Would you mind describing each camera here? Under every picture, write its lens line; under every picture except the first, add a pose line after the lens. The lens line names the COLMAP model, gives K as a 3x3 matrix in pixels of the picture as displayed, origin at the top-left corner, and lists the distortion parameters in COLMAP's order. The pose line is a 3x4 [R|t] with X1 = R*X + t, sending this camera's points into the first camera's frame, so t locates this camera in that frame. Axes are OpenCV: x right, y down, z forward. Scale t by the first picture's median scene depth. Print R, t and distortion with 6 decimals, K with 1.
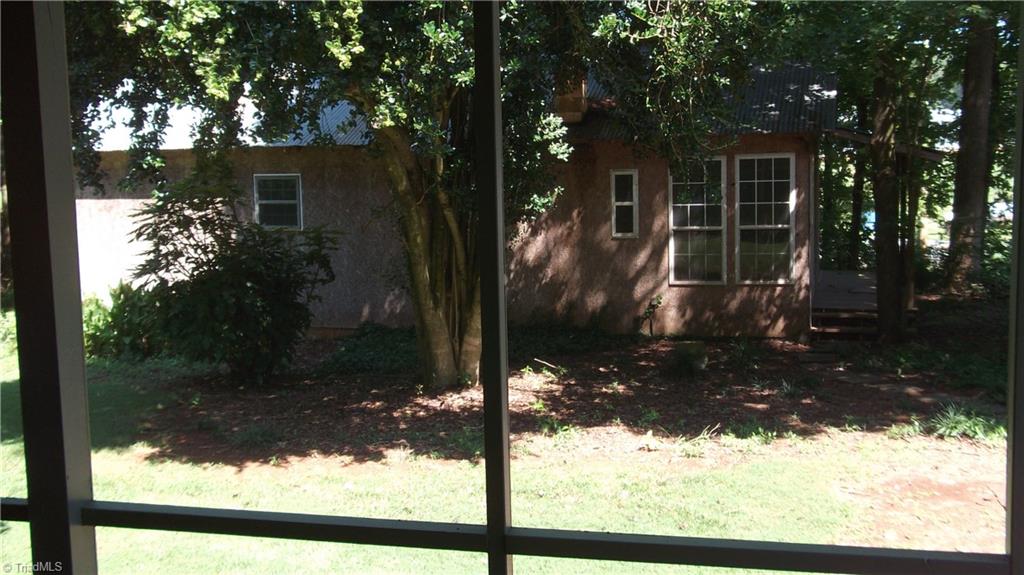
lens RADIAL K [[1152.9, 0, 514.6], [0, 1152.9, 284.0], [0, 0, 1]] dist [0.072713, 0.000000]
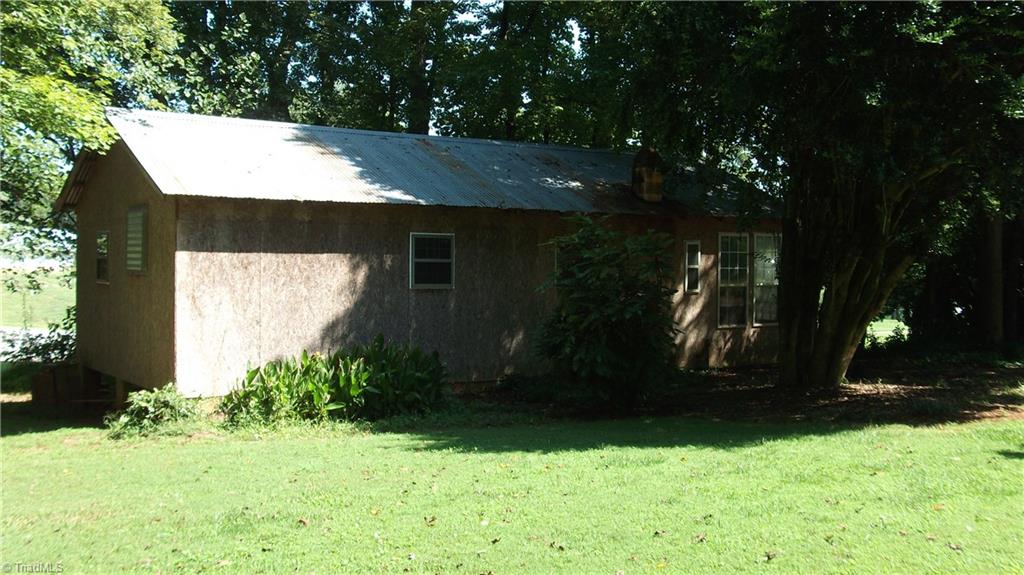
lens RADIAL K [[1152.9, 0, 511.0], [0, 1152.9, 285.8], [0, 0, 1]] dist [0.072713, 0.000000]
pose [[0.628062, 0.011924, 0.778072, -1.040022], [0.069224, 0.995062, -0.071127, 0.030921], [-0.775078, 0.098533, 0.624136, 0.346109]]
